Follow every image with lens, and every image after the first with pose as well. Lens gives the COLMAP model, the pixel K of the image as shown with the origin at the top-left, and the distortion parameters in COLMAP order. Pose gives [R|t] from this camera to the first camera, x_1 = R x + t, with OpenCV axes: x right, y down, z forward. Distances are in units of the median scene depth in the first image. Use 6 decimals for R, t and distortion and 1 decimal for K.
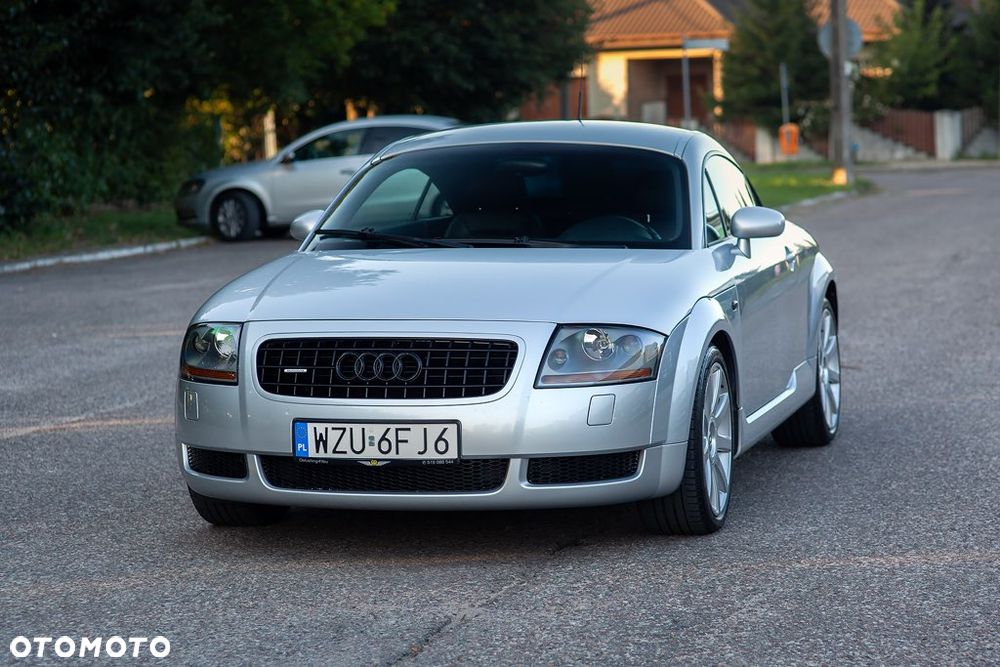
lens RADIAL K [[2700.4, 0, 495.7], [0, 2700.4, 330.4], [0, 0, 1]] dist [-0.045572, 0.000000]
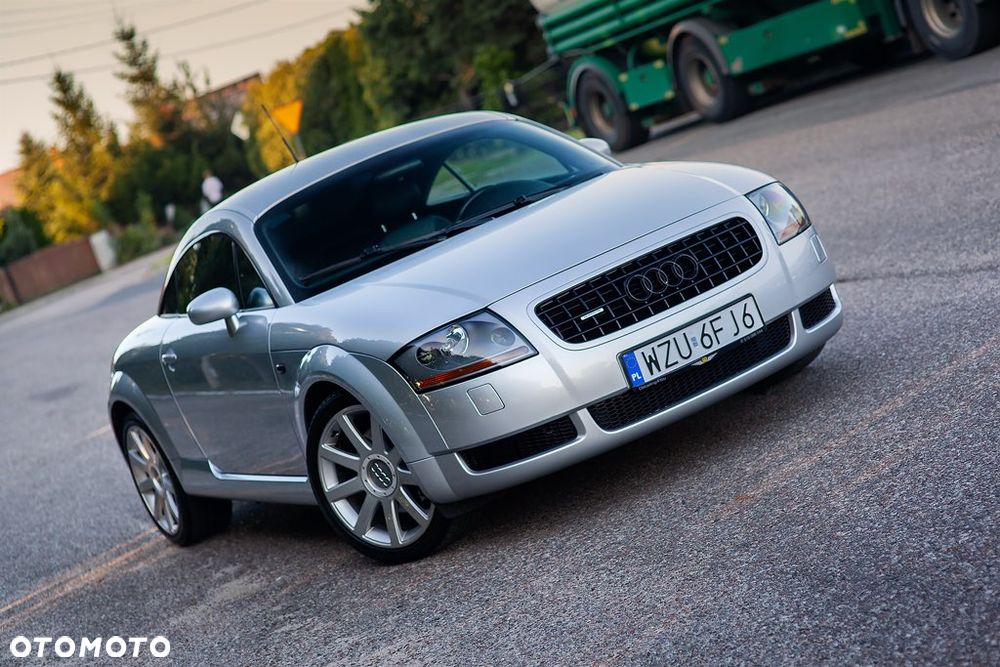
lens RADIAL K [[2532.8, 0, 491.2], [0, 2532.8, 382.0], [0, 0, 1]] dist [-0.006412, 0.000000]
pose [[0.690993, -0.330975, 0.642639, -0.728992], [0.393654, 0.917926, 0.049481, -0.023923], [-0.606272, 0.218786, 0.764570, 0.302070]]
